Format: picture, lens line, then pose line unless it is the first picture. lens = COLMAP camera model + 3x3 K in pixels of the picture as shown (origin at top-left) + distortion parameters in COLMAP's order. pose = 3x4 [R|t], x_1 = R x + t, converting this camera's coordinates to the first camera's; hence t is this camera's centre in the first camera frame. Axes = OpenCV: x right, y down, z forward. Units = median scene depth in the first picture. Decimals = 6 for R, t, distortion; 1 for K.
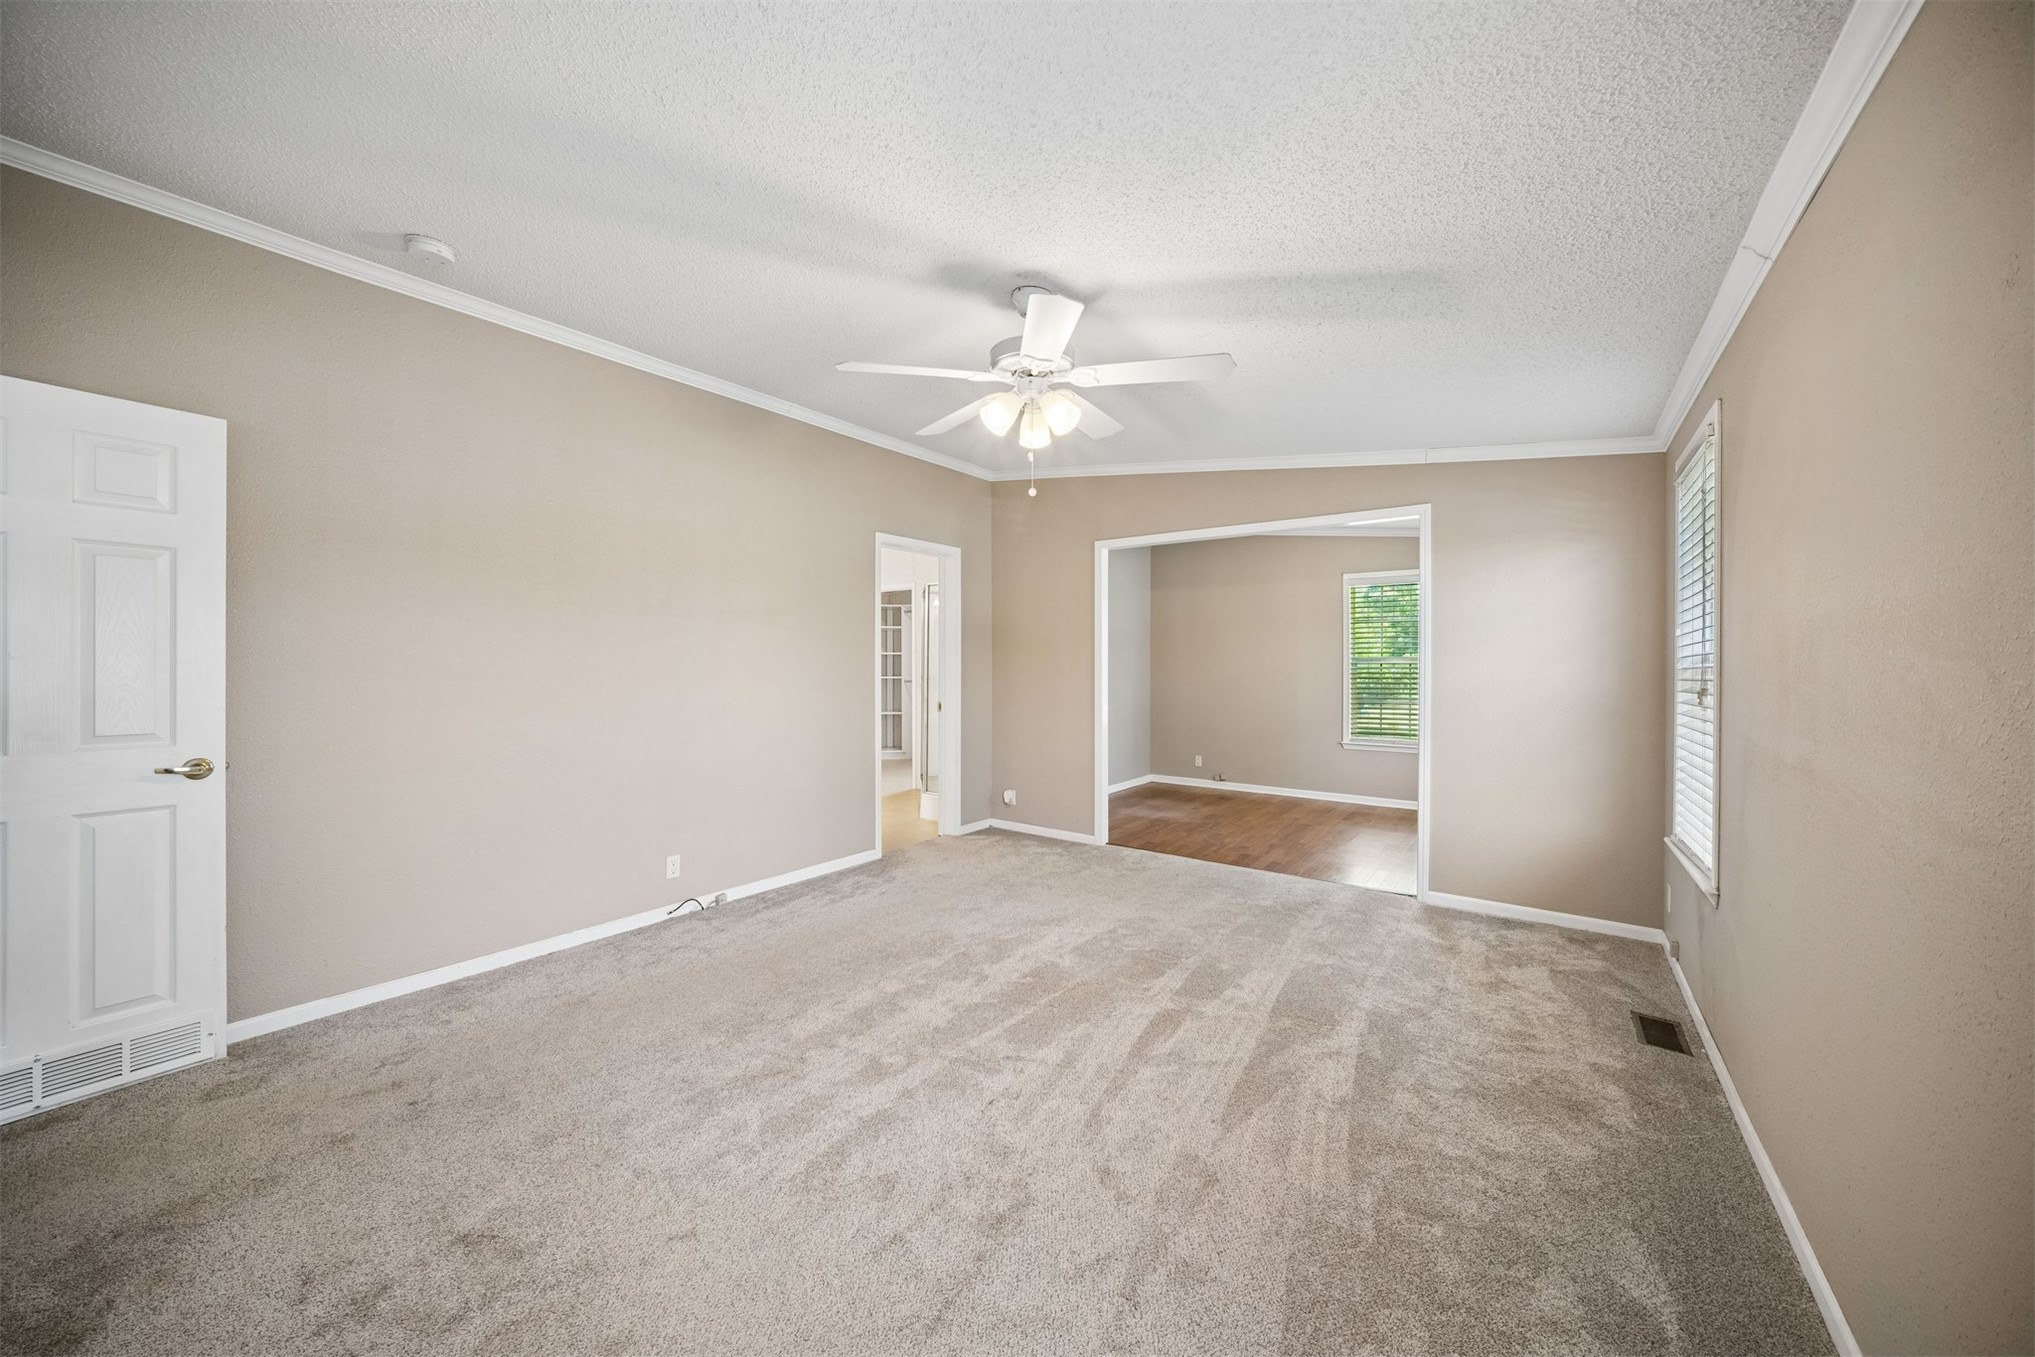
lens RADIAL K [[712.0, 0, 1002.9], [0, 712.0, 673.5], [0, 0, 1]] dist [-0.020518, 0.002138]
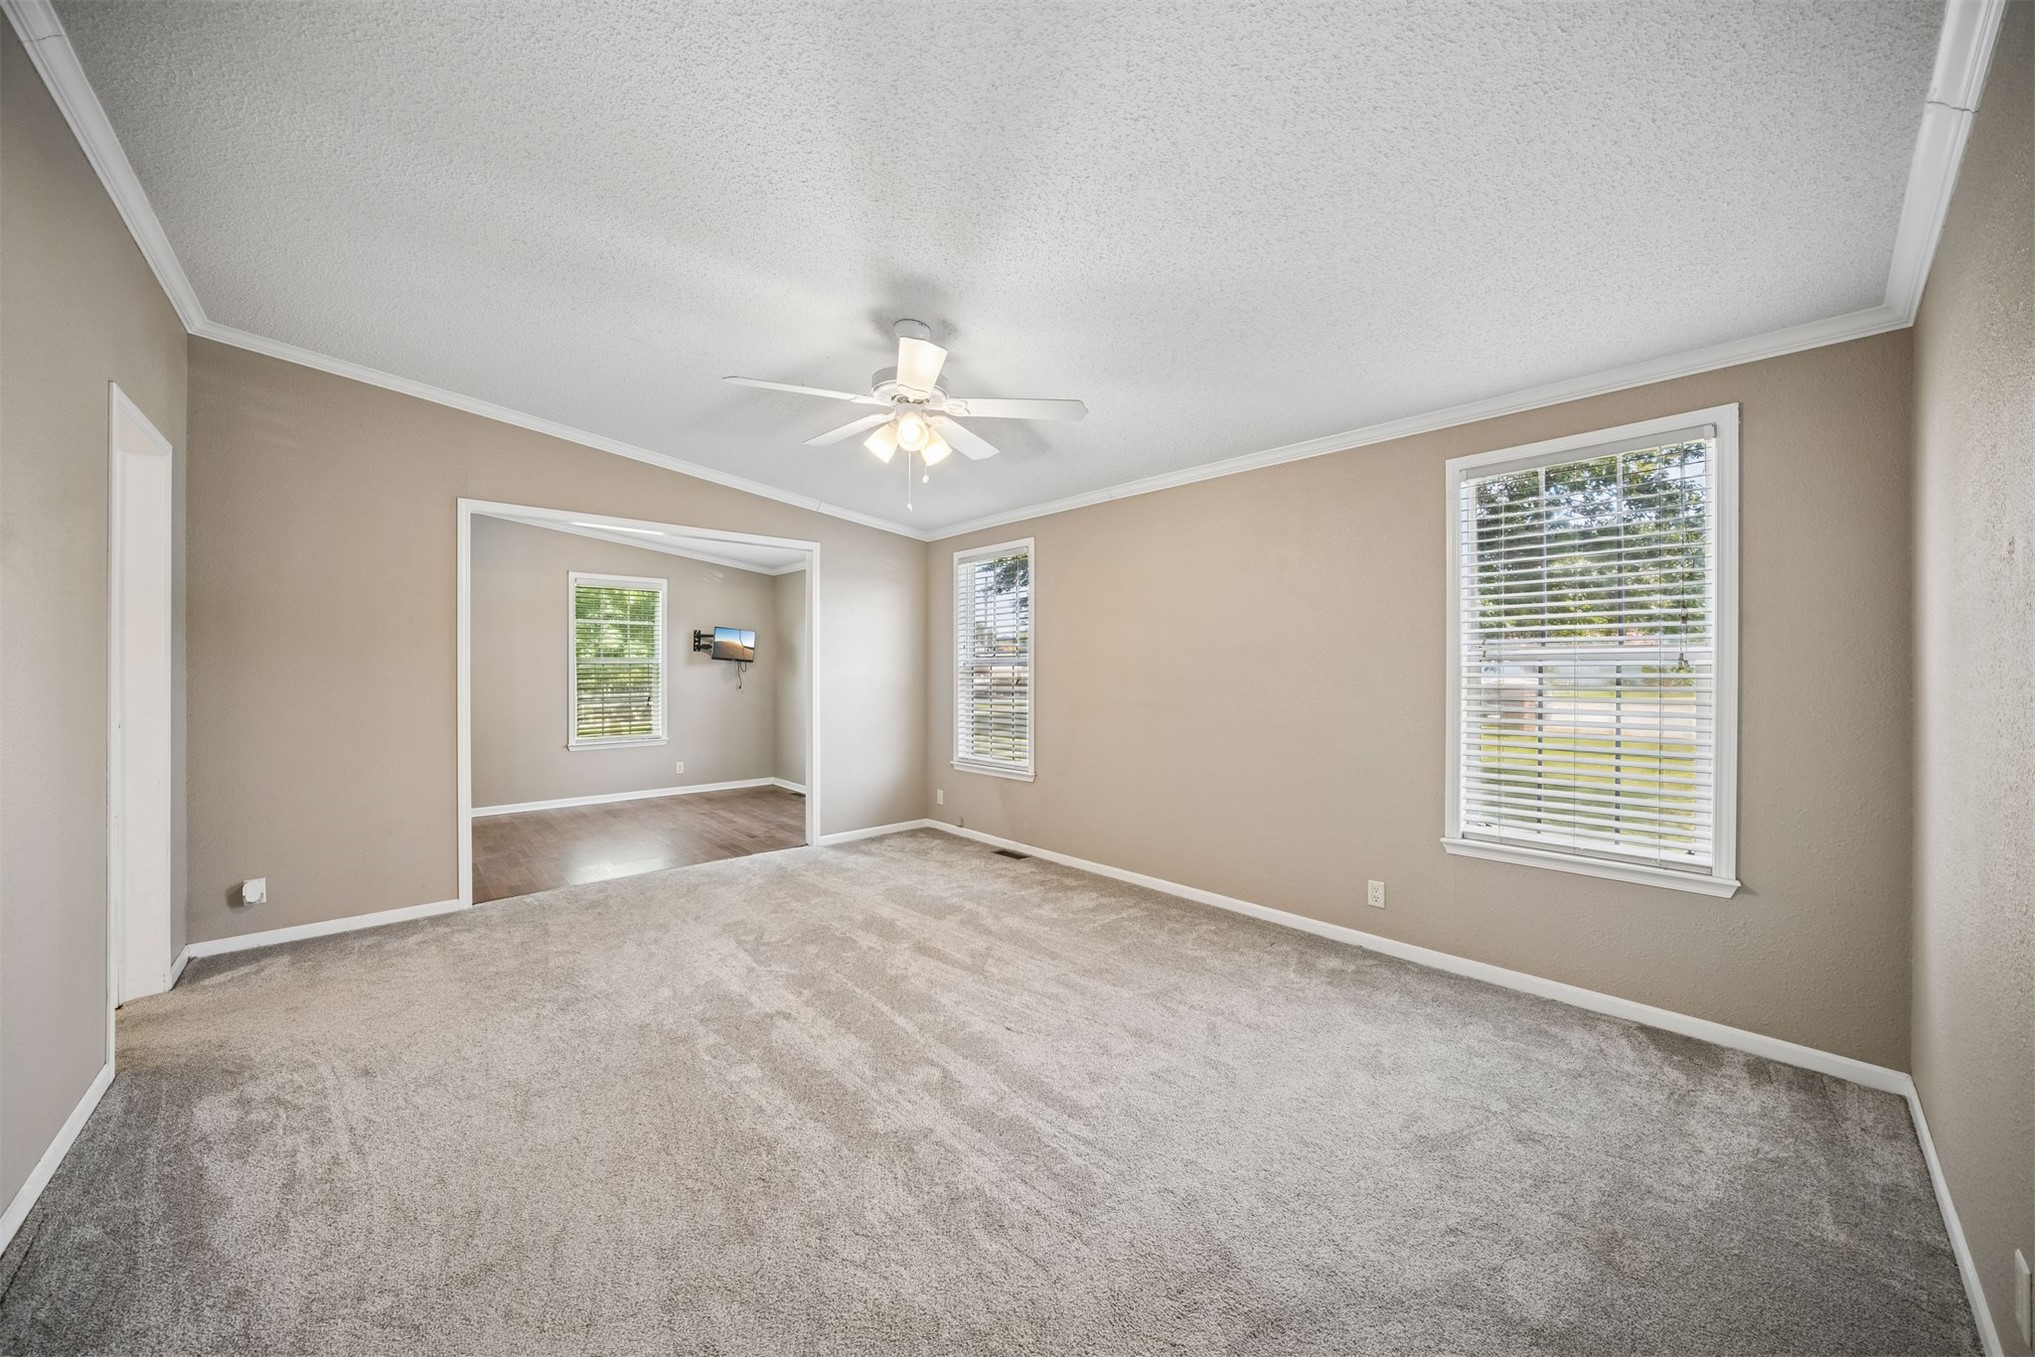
lens RADIAL K [[712.0, 0, 1003.5], [0, 712.0, 673.7], [0, 0, 1]] dist [-0.020518, 0.002138]
pose [[0.173457, -0.009224, 0.984798, -0.802397], [0.009241, 0.999927, 0.007738, -0.005494], [-0.984798, 0.007758, 0.173530, 0.528979]]
